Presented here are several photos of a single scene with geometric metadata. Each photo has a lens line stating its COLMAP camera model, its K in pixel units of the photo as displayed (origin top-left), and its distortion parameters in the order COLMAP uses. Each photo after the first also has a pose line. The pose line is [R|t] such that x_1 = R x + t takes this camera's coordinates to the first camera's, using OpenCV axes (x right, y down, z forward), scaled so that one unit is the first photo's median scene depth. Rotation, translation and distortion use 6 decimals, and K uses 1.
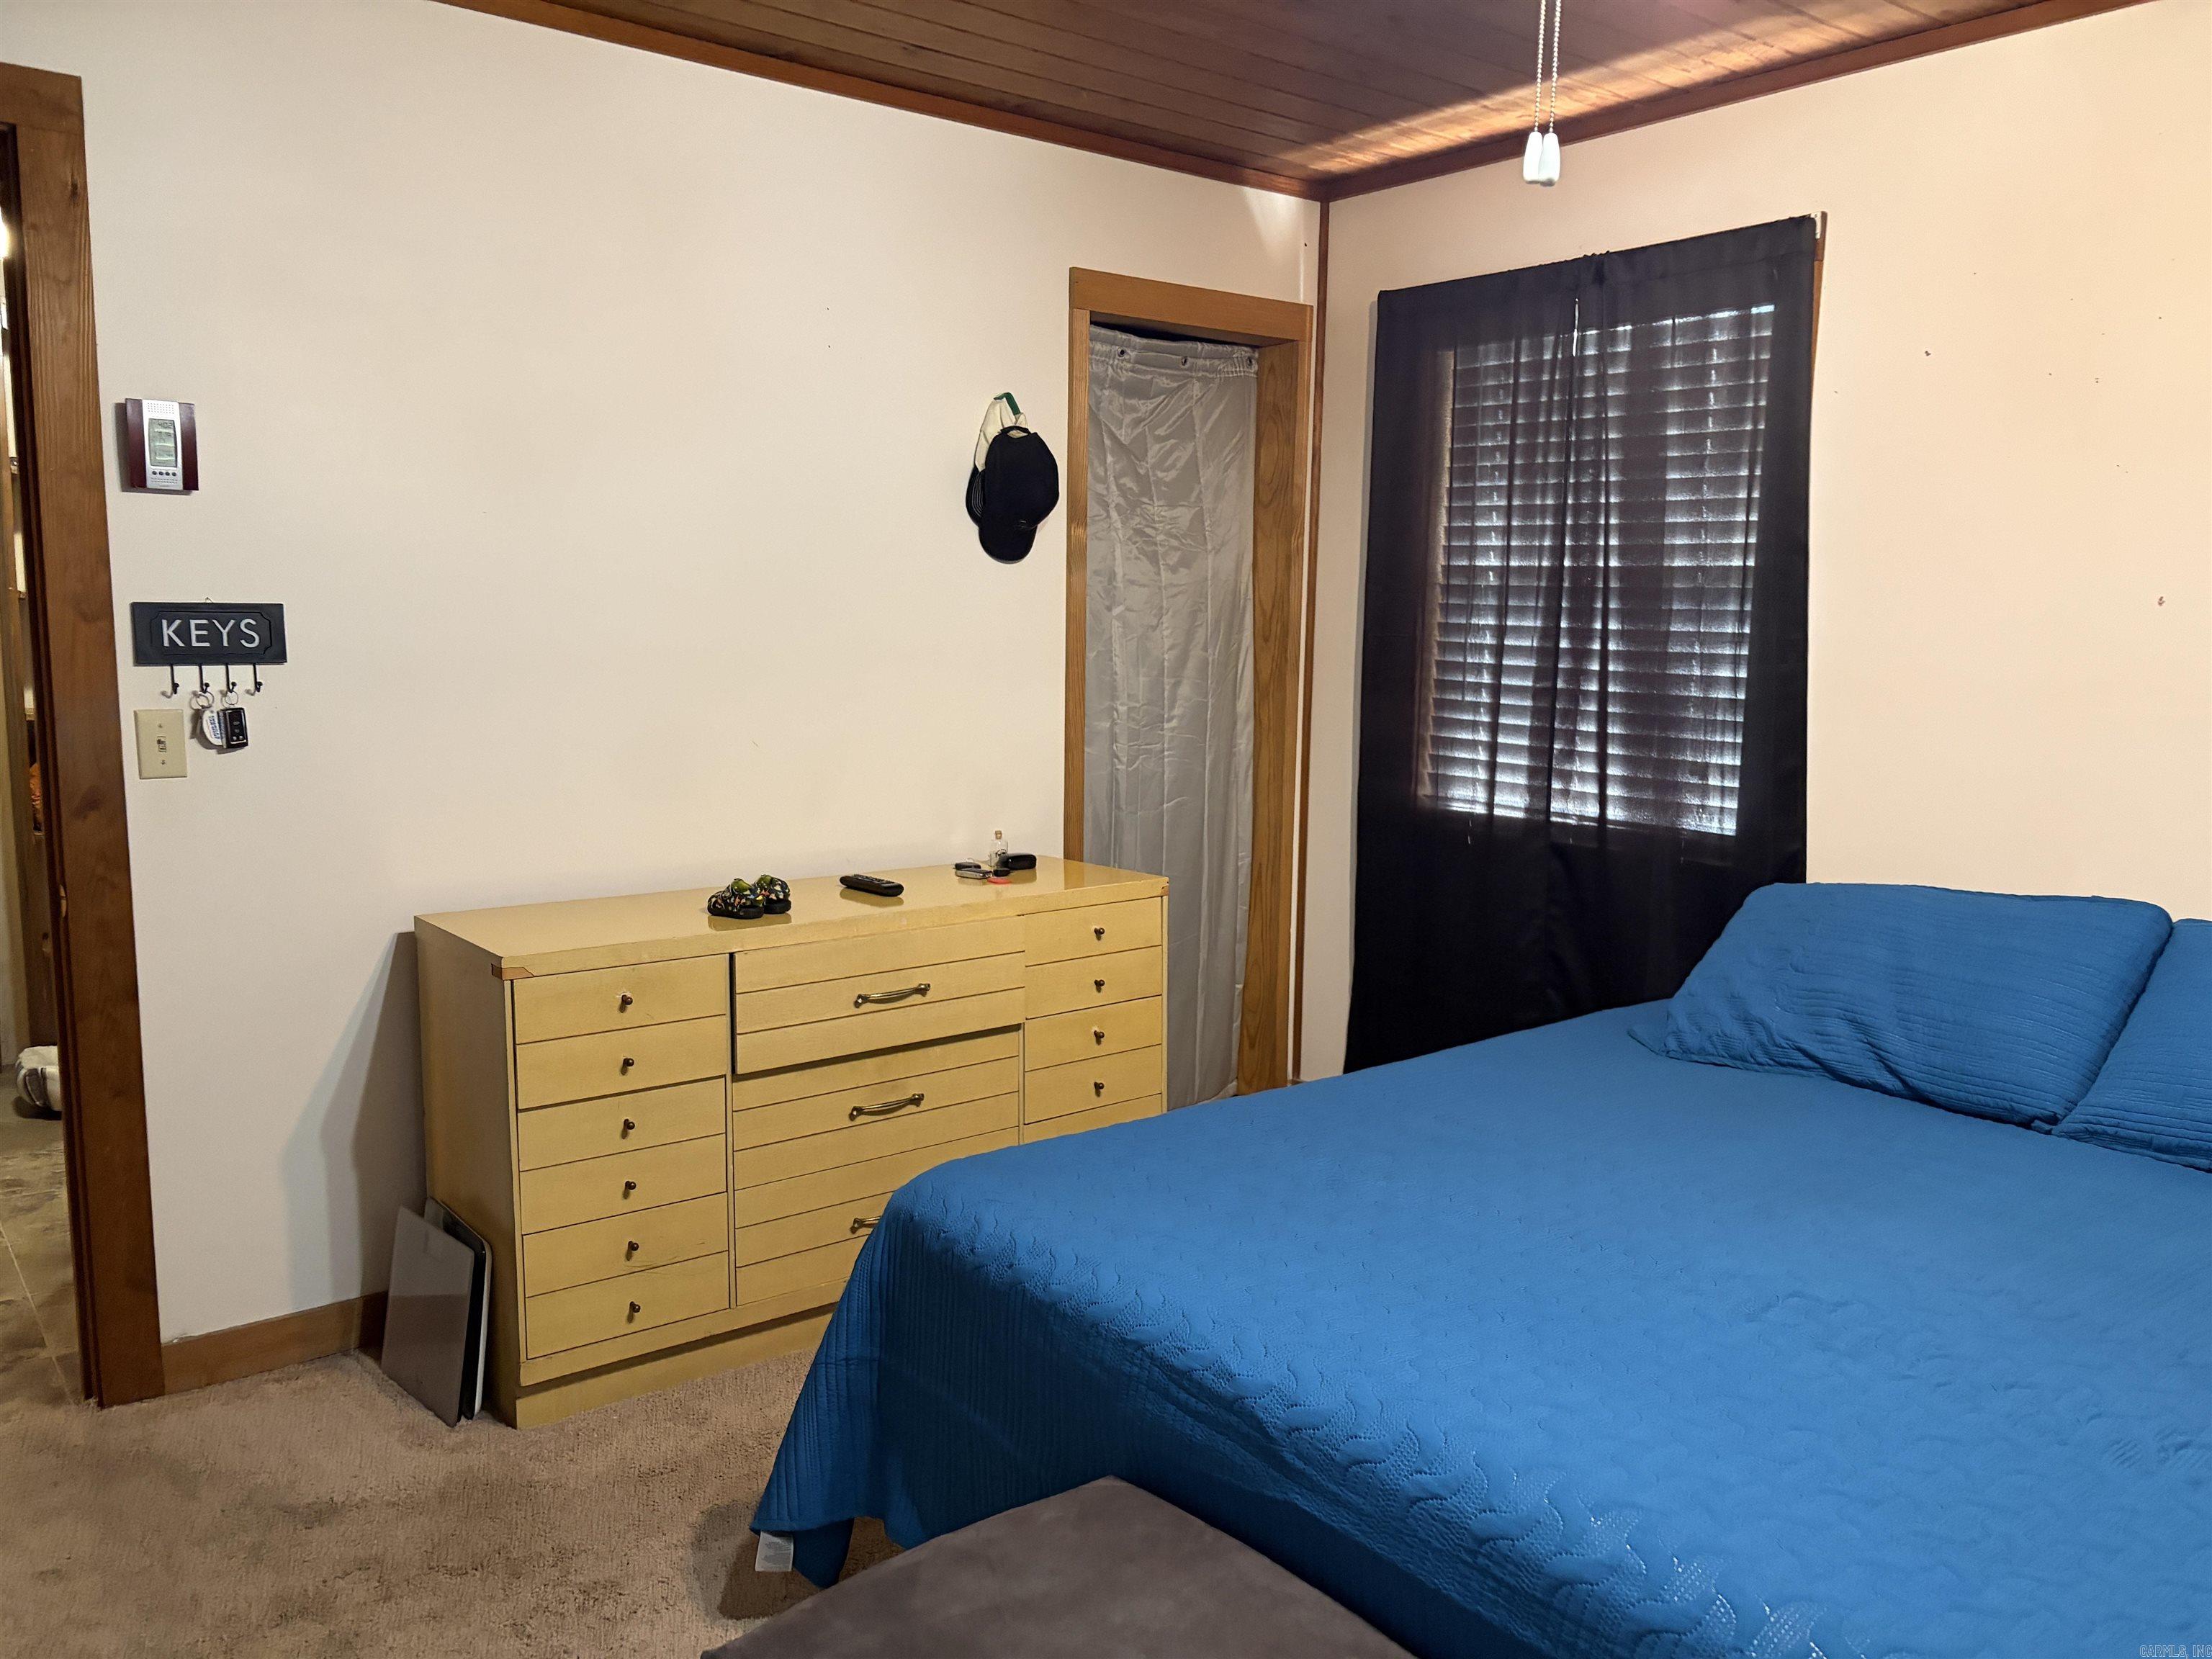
lens RADIAL K [[1668.3, 0, 1128.4], [0, 1668.3, 817.5], [0, 0, 1]] dist [0.043961, -0.046619]
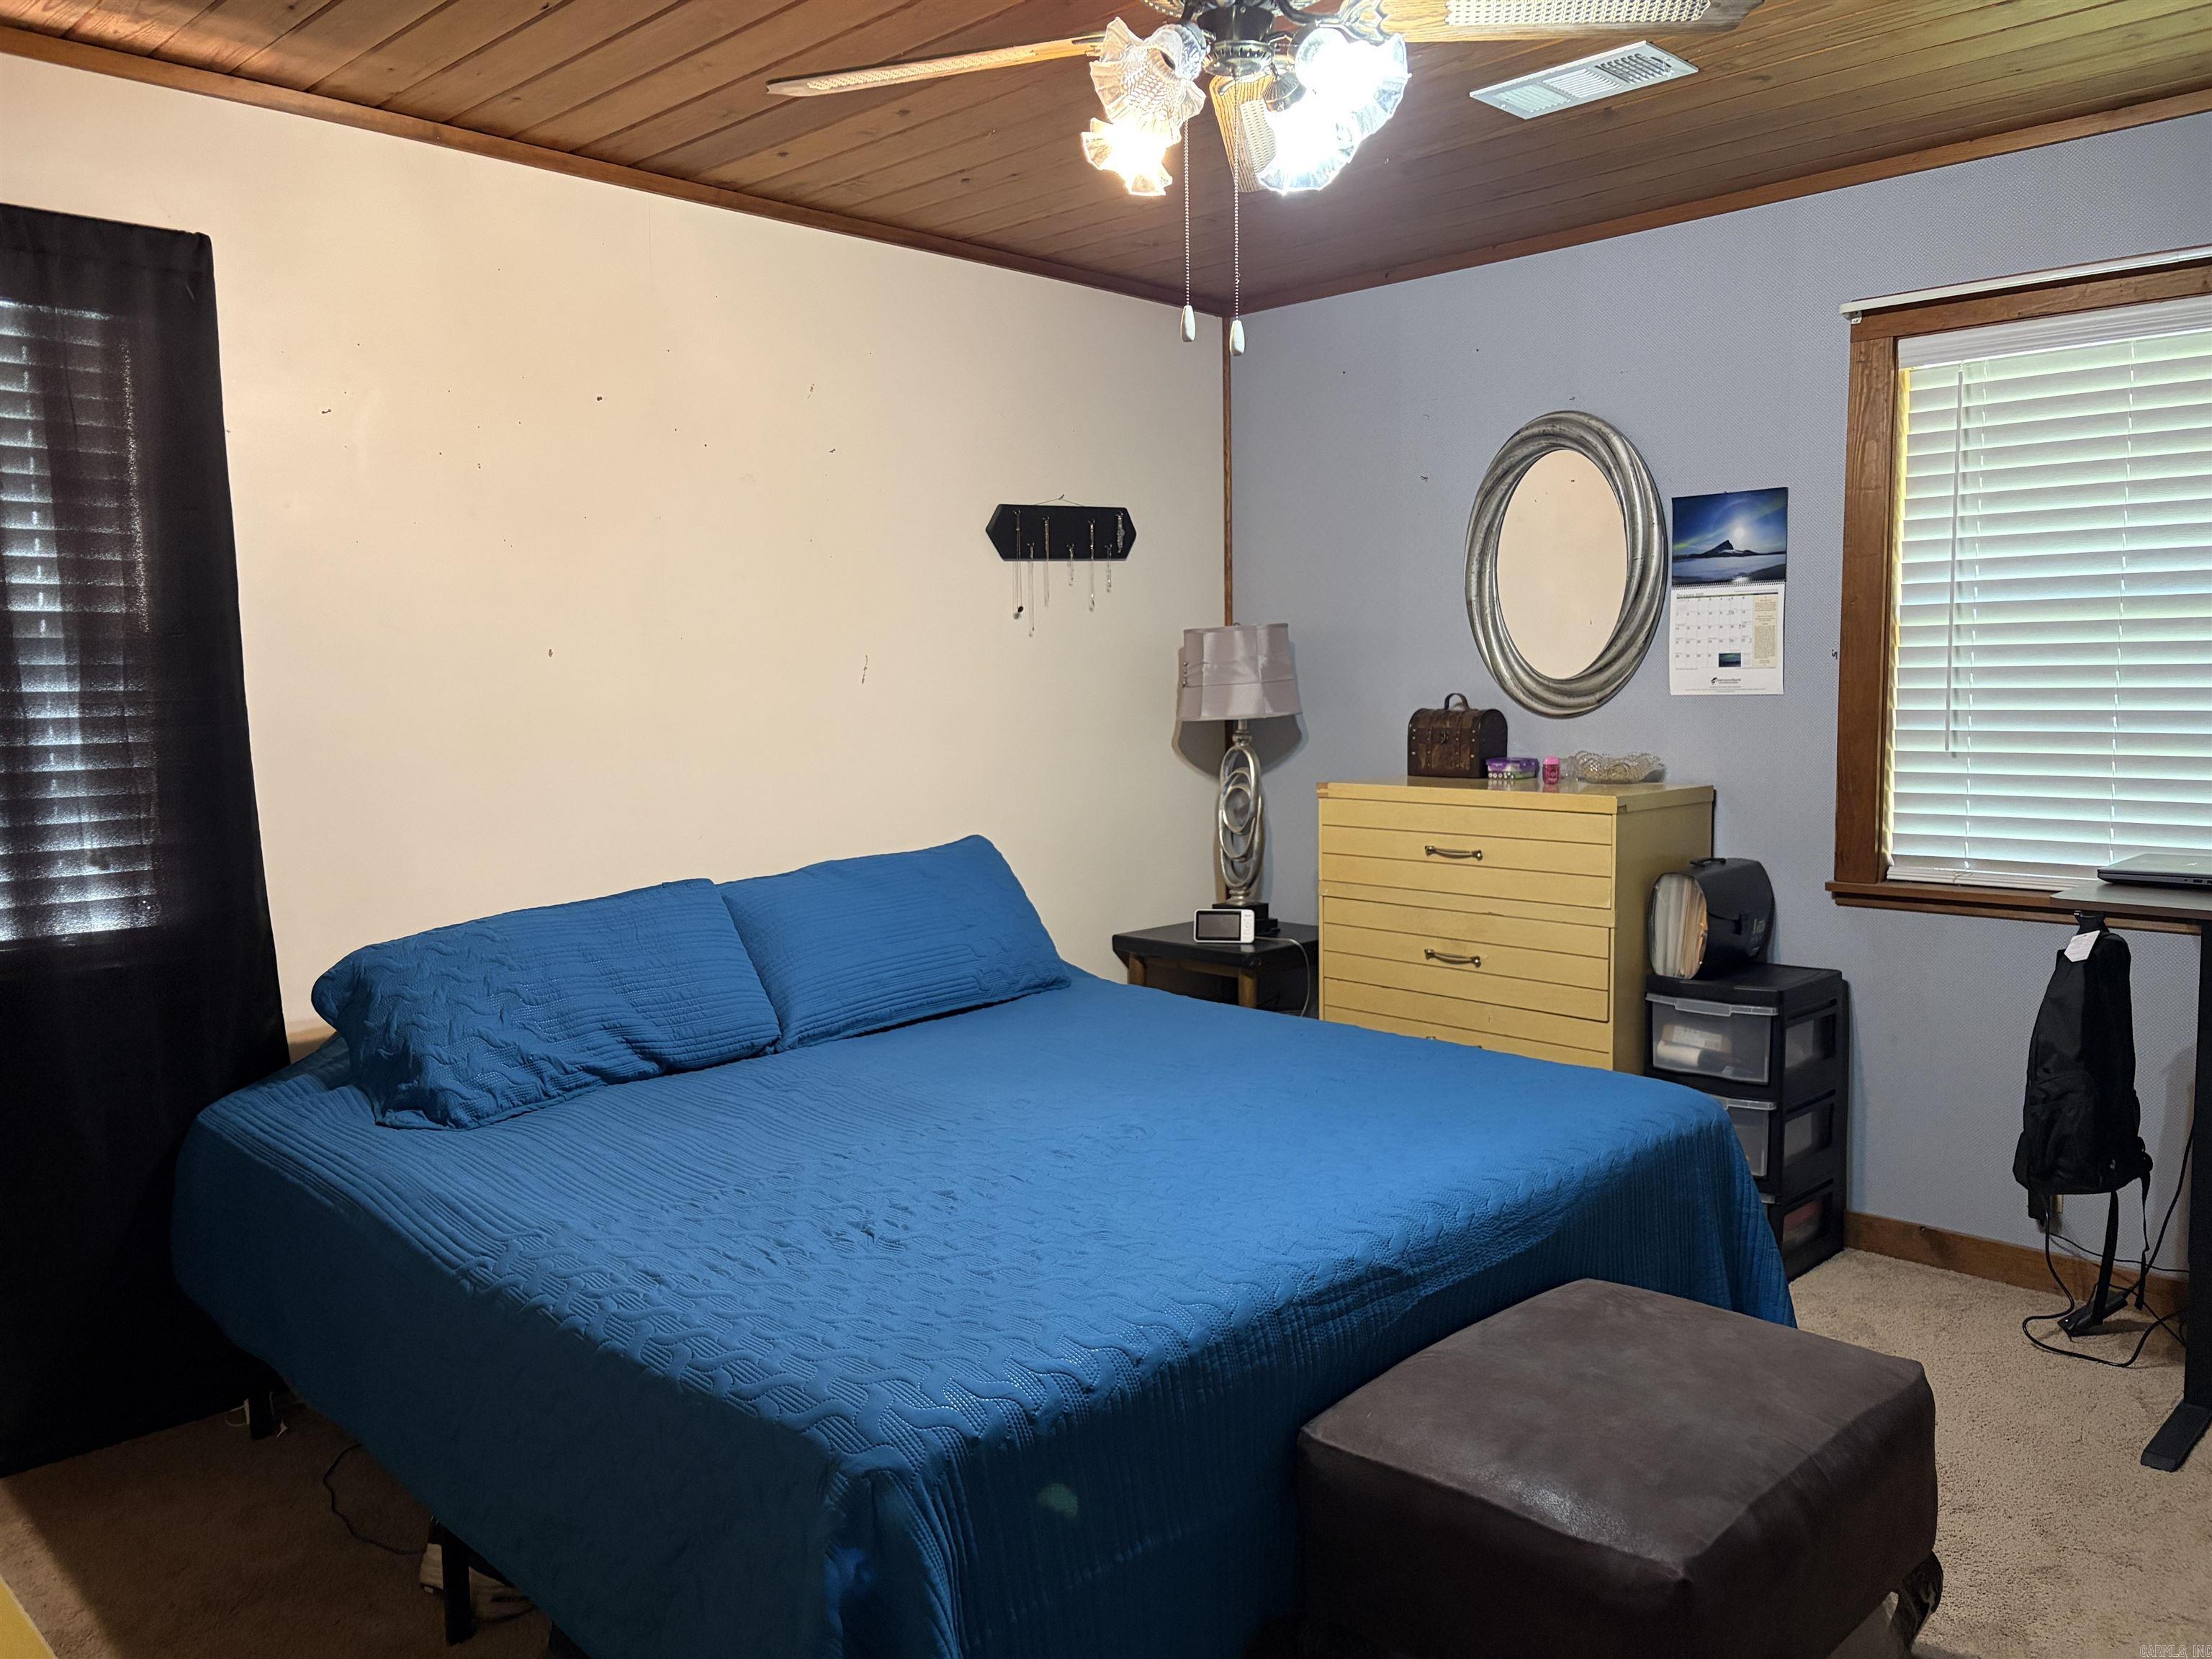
lens RADIAL K [[1668.3, 0, 1122.4], [0, 1668.3, 834.4], [0, 0, 1]] dist [0.043961, -0.046619]
pose [[-0.084421, -0.124603, 0.988609, -0.365469], [0.133768, 0.981752, 0.135162, -0.058908], [-0.987410, 0.143655, -0.066212, 0.384463]]
